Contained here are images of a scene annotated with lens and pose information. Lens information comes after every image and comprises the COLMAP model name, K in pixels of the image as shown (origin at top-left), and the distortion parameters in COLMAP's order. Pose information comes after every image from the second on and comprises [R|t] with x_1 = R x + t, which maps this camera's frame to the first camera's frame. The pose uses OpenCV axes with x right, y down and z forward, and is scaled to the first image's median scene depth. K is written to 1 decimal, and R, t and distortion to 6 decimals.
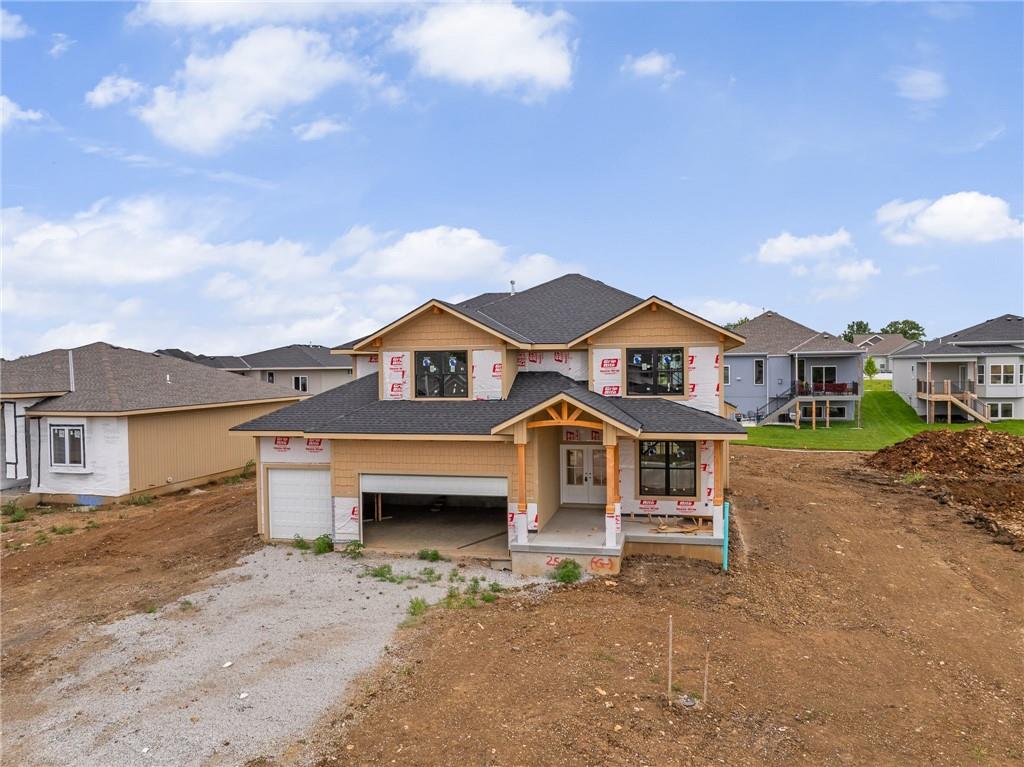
lens RADIAL K [[734.5, 0, 517.2], [0, 734.5, 381.7], [0, 0, 1]] dist [-0.045488, 0.009515]
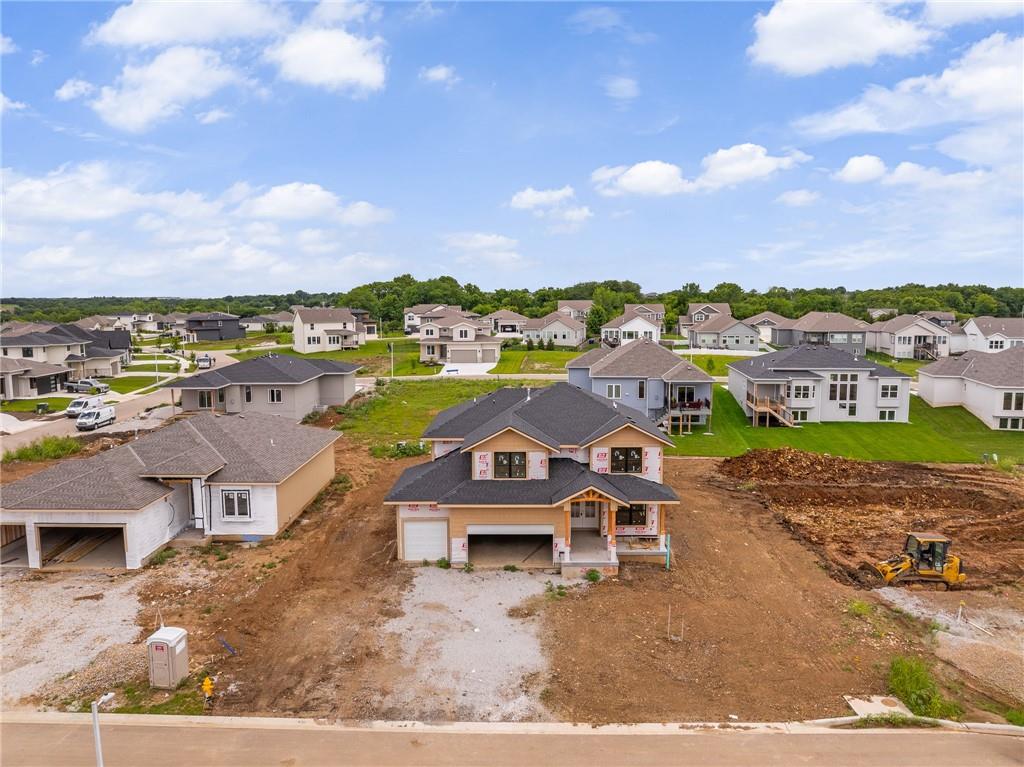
lens RADIAL K [[727.6, 0, 516.8], [0, 727.6, 383.8], [0, 0, 1]] dist [-0.036187, -0.002220]
pose [[0.977142, -0.018608, 0.211773, -0.454778], [-0.002129, 0.995255, 0.097277, -0.374960], [-0.212578, -0.095505, 0.972466, -0.679385]]
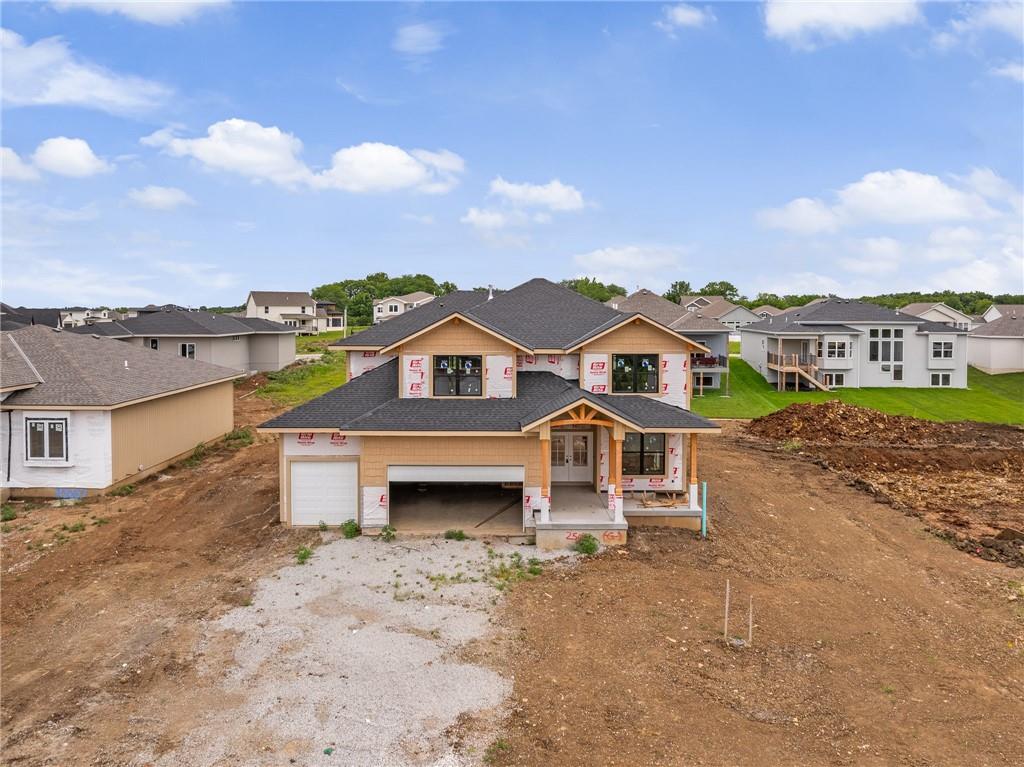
lens RADIAL K [[741.0, 0, 507.8], [0, 741.0, 337.9], [0, 0, 1]] dist [-0.034344, -0.001725]
pose [[0.974486, 0.006819, 0.224344, -0.287638], [-0.009290, 0.999907, 0.009961, -0.081108], [-0.224255, -0.011791, 0.974459, -0.139008]]
